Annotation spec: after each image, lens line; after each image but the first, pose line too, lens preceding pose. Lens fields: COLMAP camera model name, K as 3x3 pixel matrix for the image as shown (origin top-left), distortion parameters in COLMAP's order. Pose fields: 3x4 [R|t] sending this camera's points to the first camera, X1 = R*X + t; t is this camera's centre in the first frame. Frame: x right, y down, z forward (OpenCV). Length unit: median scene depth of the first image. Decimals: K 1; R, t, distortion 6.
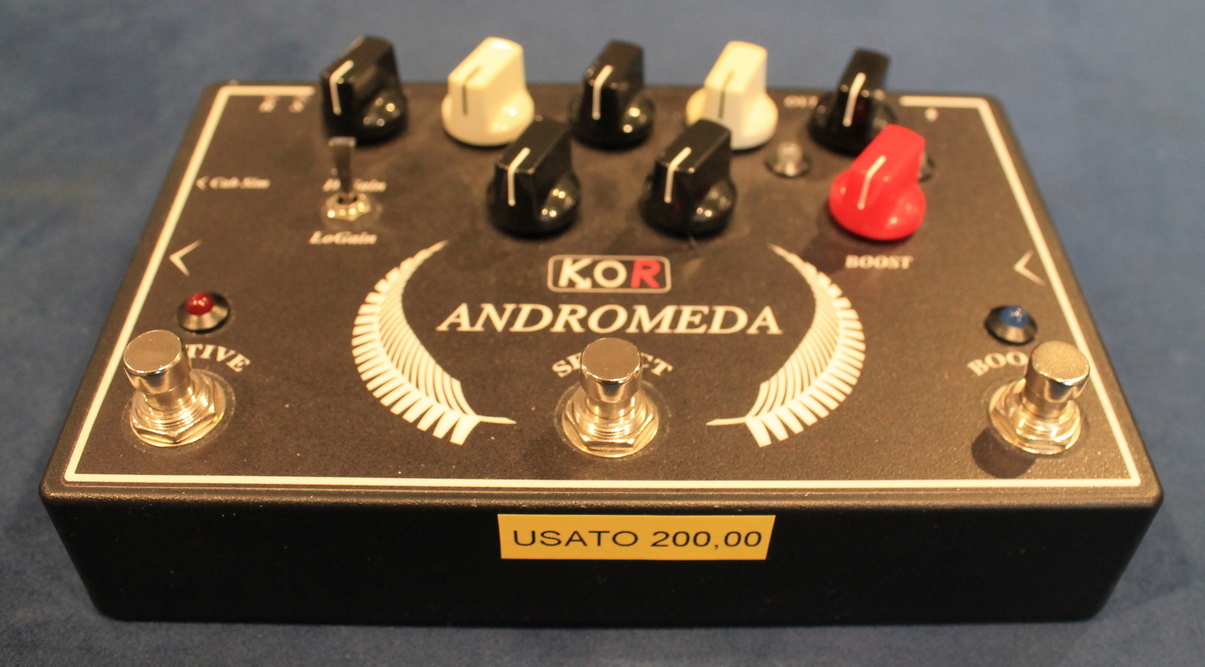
lens RADIAL K [[1119.1, 0, 652.4], [0, 1119.1, 298.0], [0, 0, 1]] dist [-0.105191, -0.006769]
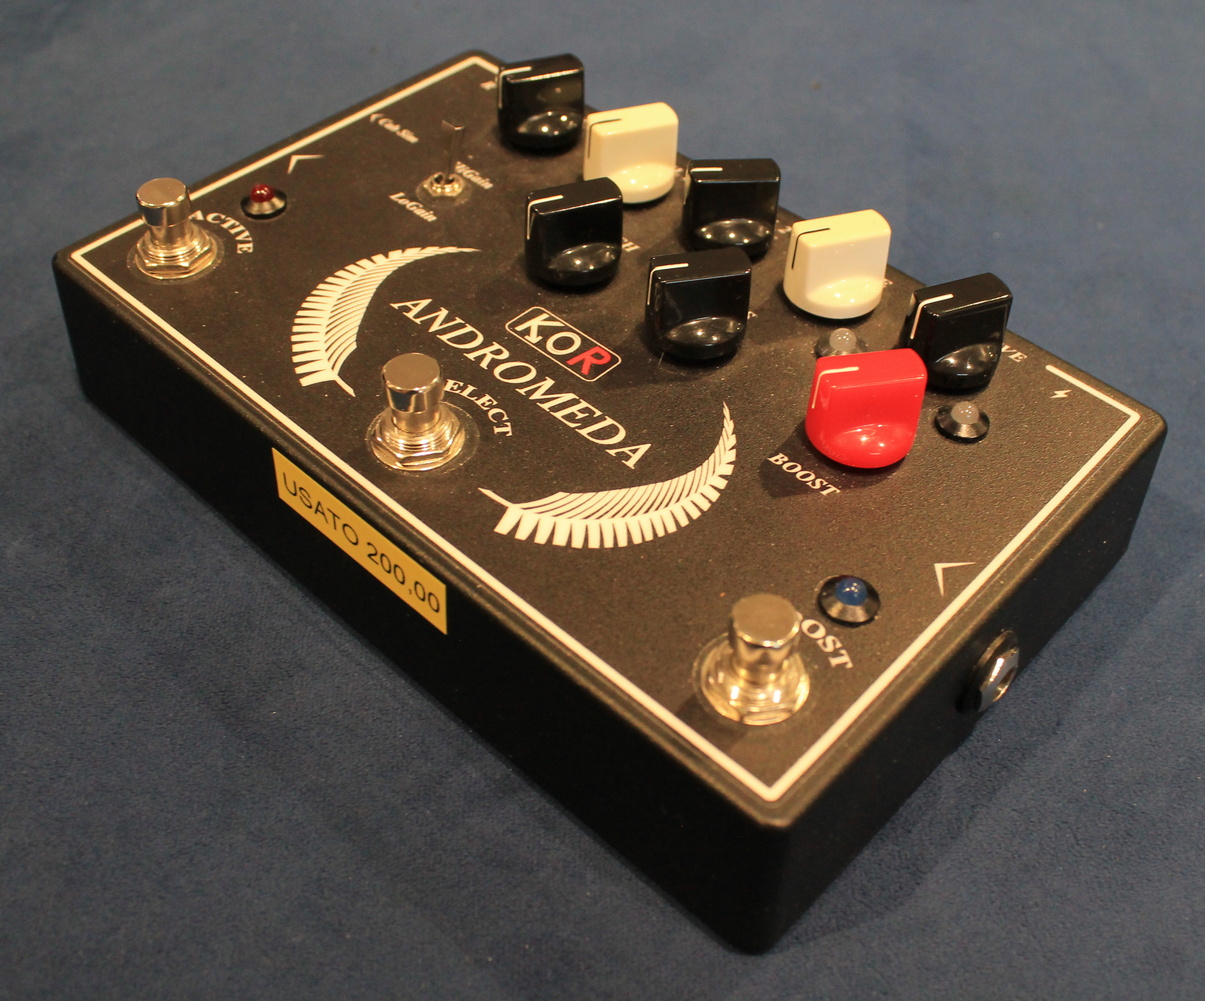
lens RADIAL K [[1418.5, 0, 676.9], [0, 1418.5, 501.3], [0, 0, 1]] dist [-0.098410, 0.023838]
pose [[0.729563, 0.491435, -0.475636, 0.712802], [-0.498186, 0.858344, 0.122704, -0.107918], [0.468561, 0.147435, 0.871042, -0.002641]]
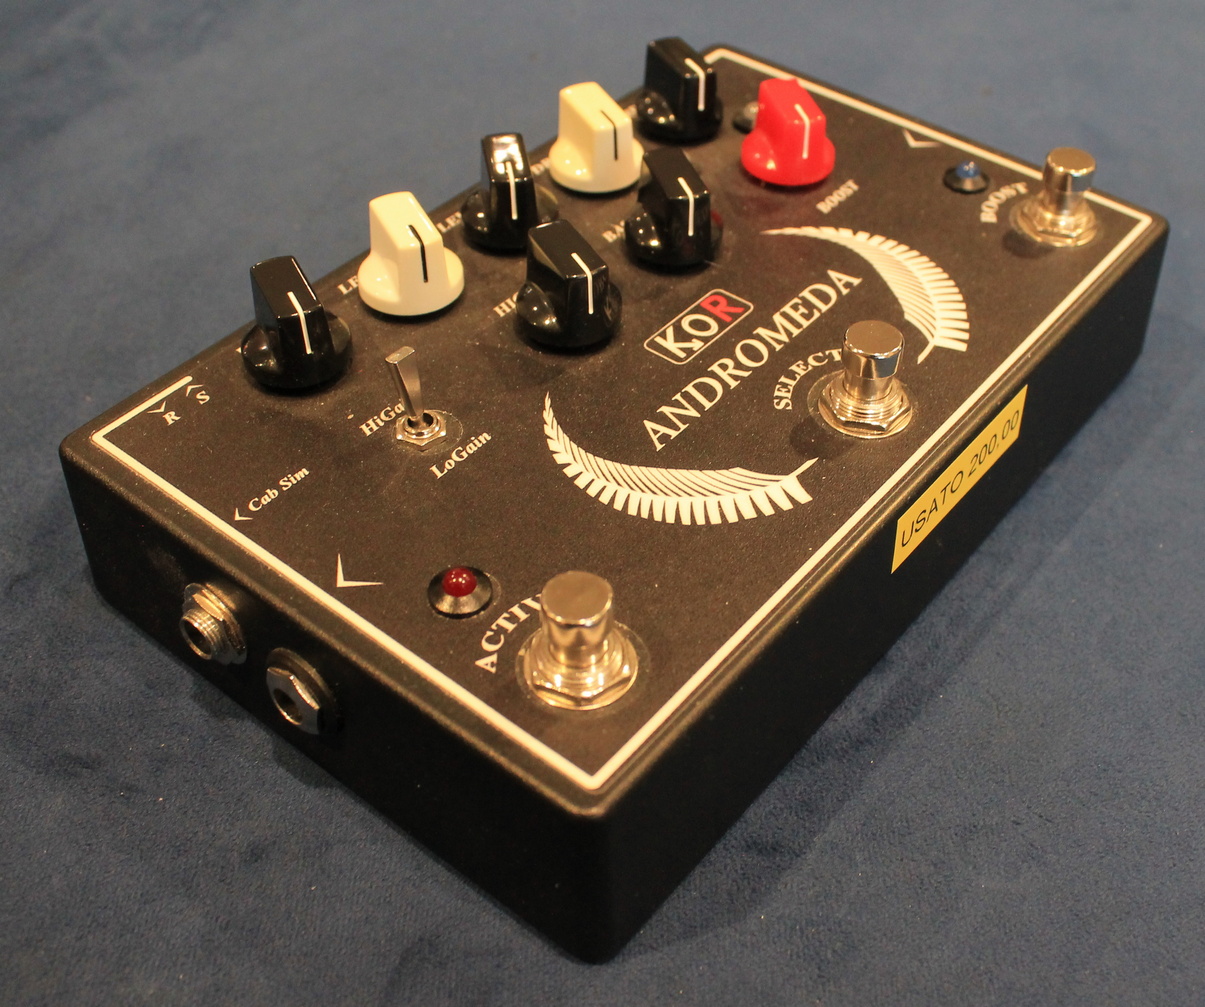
lens RADIAL K [[1418.5, 0, 676.9], [0, 1418.5, 504.3], [0, 0, 1]] dist [-0.098410, 0.023838]
pose [[0.634664, -0.559741, 0.532815, -0.806055], [0.546588, 0.812540, 0.202532, -0.158318], [-0.546299, 0.162690, 0.821638, 0.051647]]
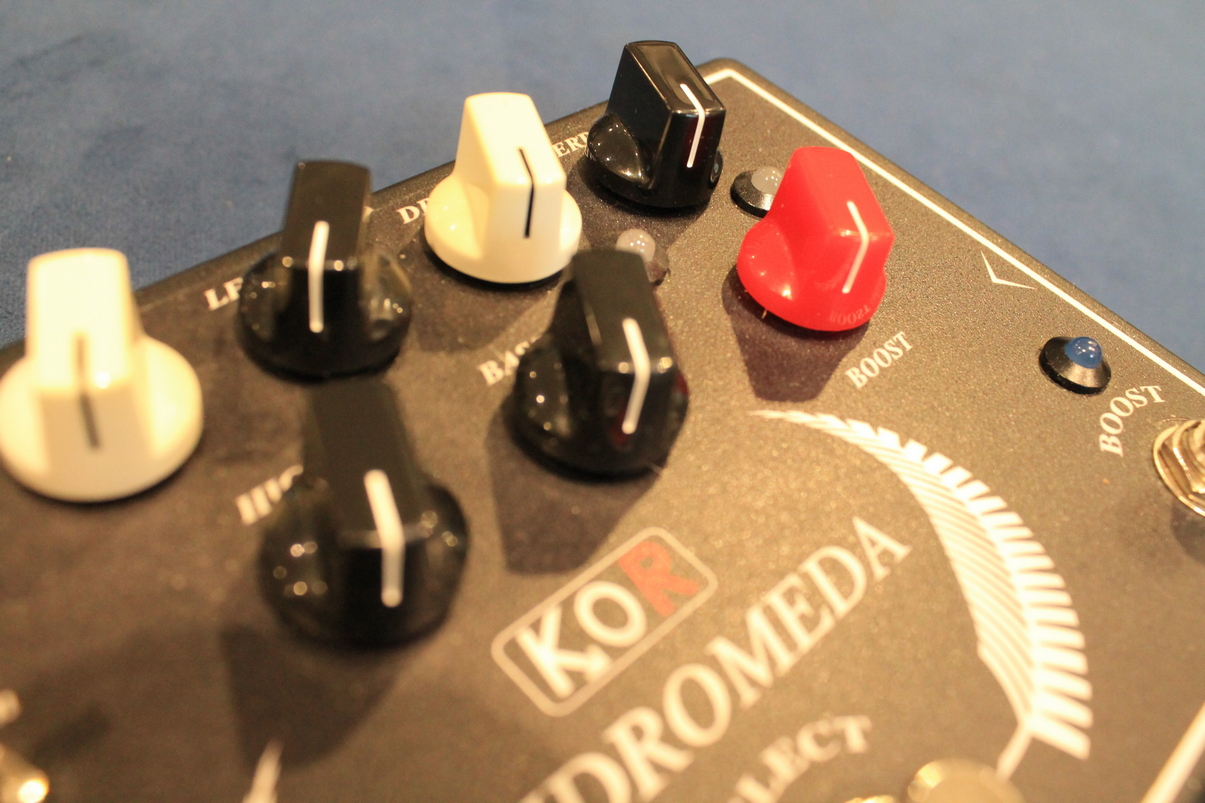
lens RADIAL K [[1091.8, 0, 602.5], [0, 1091.8, 401.5], [0, 0, 1]] dist [-0.119323, 0.004407]
pose [[0.727014, -0.443398, 0.524260, -0.263559], [0.374697, 0.896023, 0.238211, -0.232813], [-0.575371, 0.023256, 0.817562, 0.627479]]
